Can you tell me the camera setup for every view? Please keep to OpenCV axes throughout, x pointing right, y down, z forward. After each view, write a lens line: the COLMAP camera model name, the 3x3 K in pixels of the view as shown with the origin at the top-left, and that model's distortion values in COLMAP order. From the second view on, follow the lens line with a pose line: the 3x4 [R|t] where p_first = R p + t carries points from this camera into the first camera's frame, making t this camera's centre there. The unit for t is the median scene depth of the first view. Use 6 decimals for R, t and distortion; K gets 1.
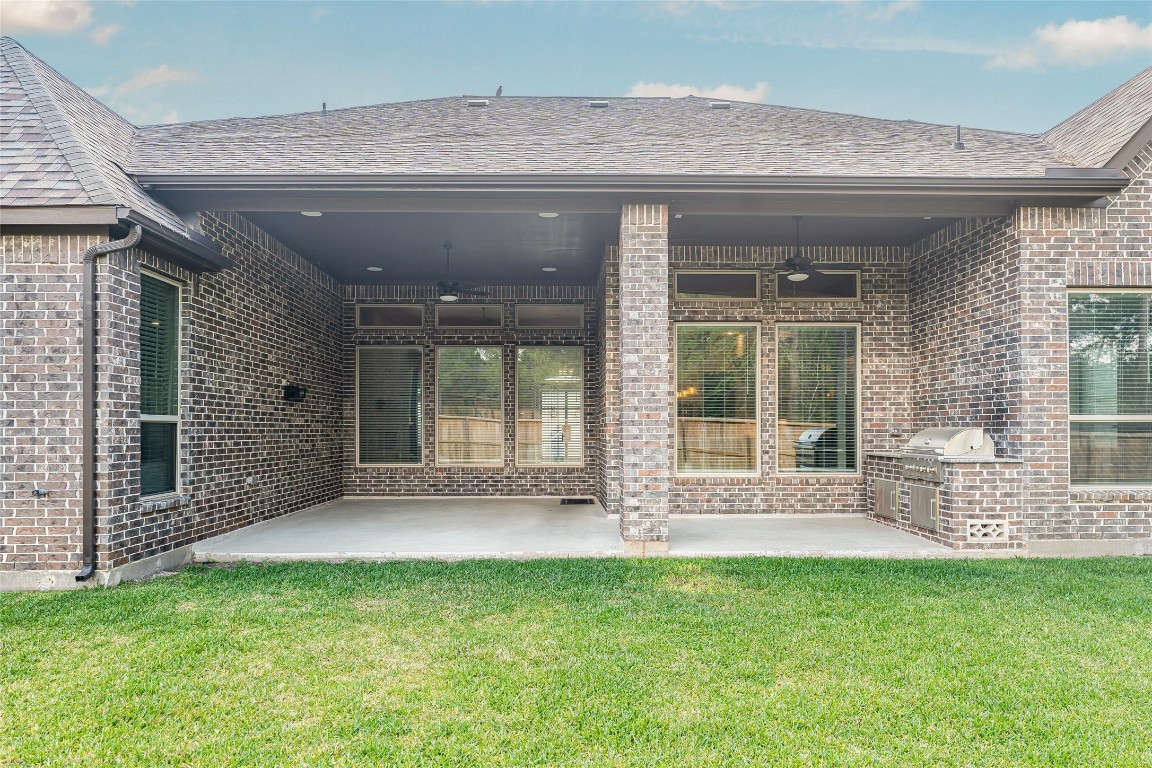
lens RADIAL K [[468.7, 0, 574.0], [0, 468.7, 379.7], [0, 0, 1]] dist [0.002584, -0.000460]
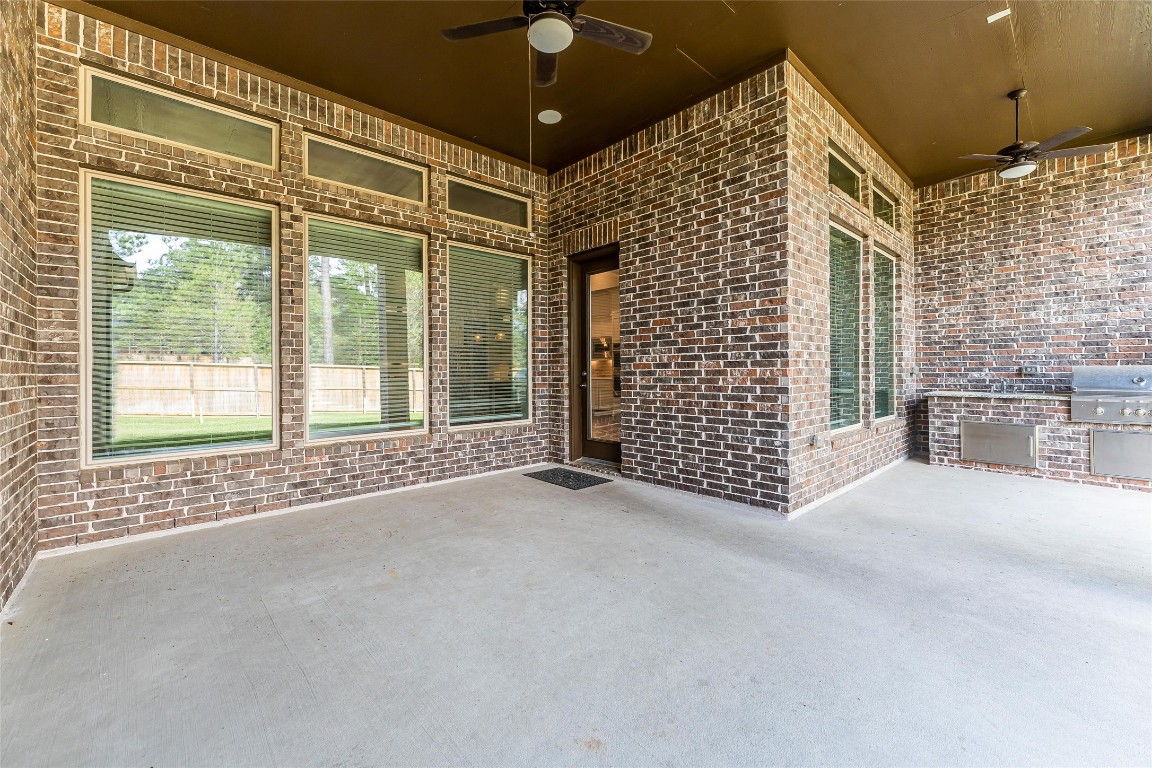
lens RADIAL K [[468.7, 0, 573.0], [0, 468.7, 368.7], [0, 0, 1]] dist [0.002584, -0.000460]
pose [[0.744695, -0.003905, 0.667394, -0.420132], [0.010636, 0.999925, -0.006017, 0.106523], [-0.667321, 0.011579, 0.744680, 0.422597]]
